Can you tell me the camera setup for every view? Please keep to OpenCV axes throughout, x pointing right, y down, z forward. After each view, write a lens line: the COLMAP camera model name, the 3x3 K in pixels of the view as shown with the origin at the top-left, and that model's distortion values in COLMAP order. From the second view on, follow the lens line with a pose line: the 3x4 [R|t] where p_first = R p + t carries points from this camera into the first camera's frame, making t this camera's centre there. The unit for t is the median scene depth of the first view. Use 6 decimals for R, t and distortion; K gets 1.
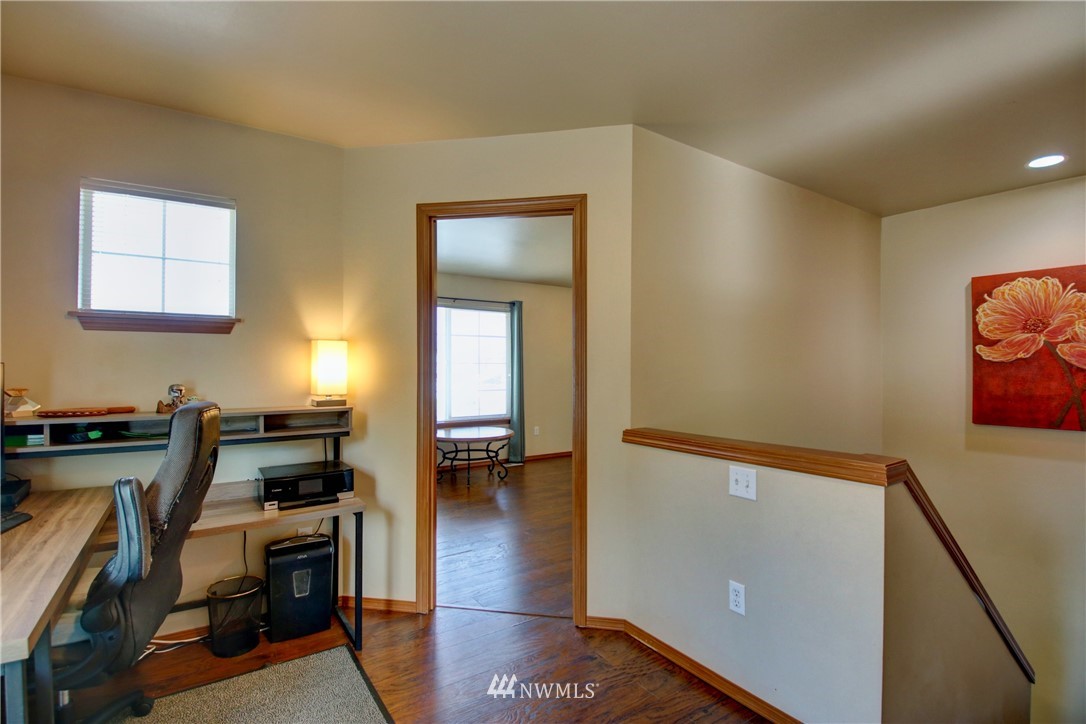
lens RADIAL K [[509.3, 0, 545.9], [0, 509.3, 368.7], [0, 0, 1]] dist [-0.001214, -0.014897]
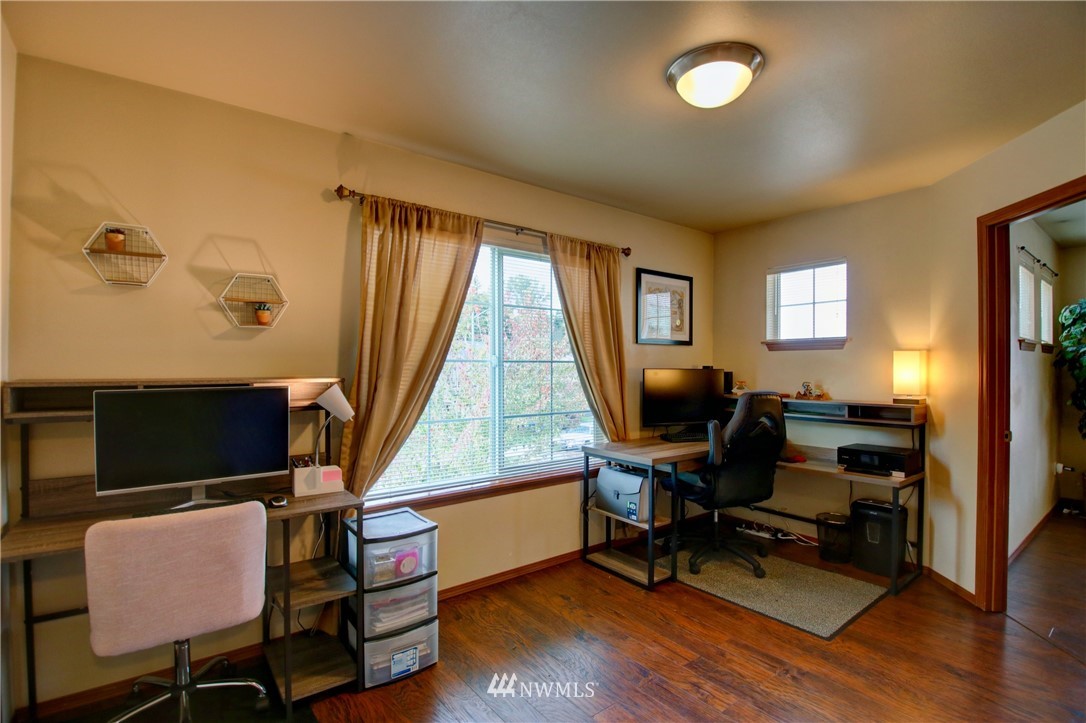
lens RADIAL K [[509.3, 0, 539.9], [0, 509.3, 361.7], [0, 0, 1]] dist [-0.001214, -0.014897]
pose [[0.065857, -0.013139, -0.997743, 0.726426], [0.002131, 0.999913, -0.013027, -0.014012], [0.997827, -0.001268, 0.065879, 0.028261]]
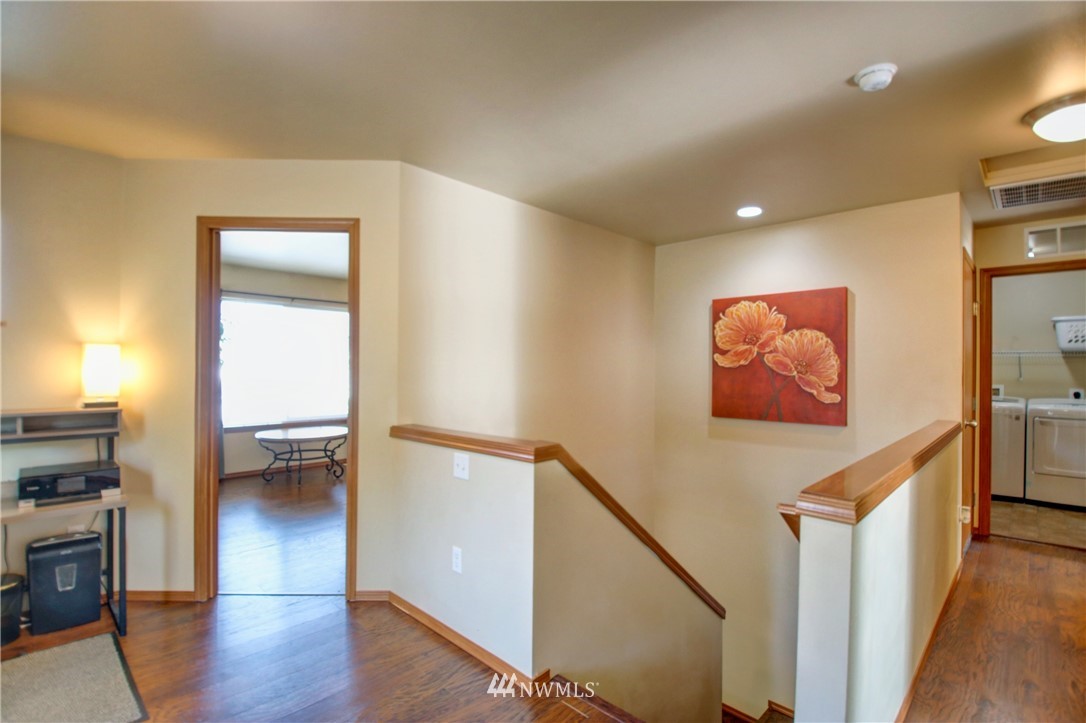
lens RADIAL K [[509.3, 0, 541.8], [0, 509.3, 367.5], [0, 0, 1]] dist [-0.001214, -0.014897]
pose [[0.978191, 0.006502, 0.207605, 0.231486], [-0.006470, 0.999979, -0.000834, -0.012280], [-0.207606, -0.000528, 0.978212, -0.182707]]
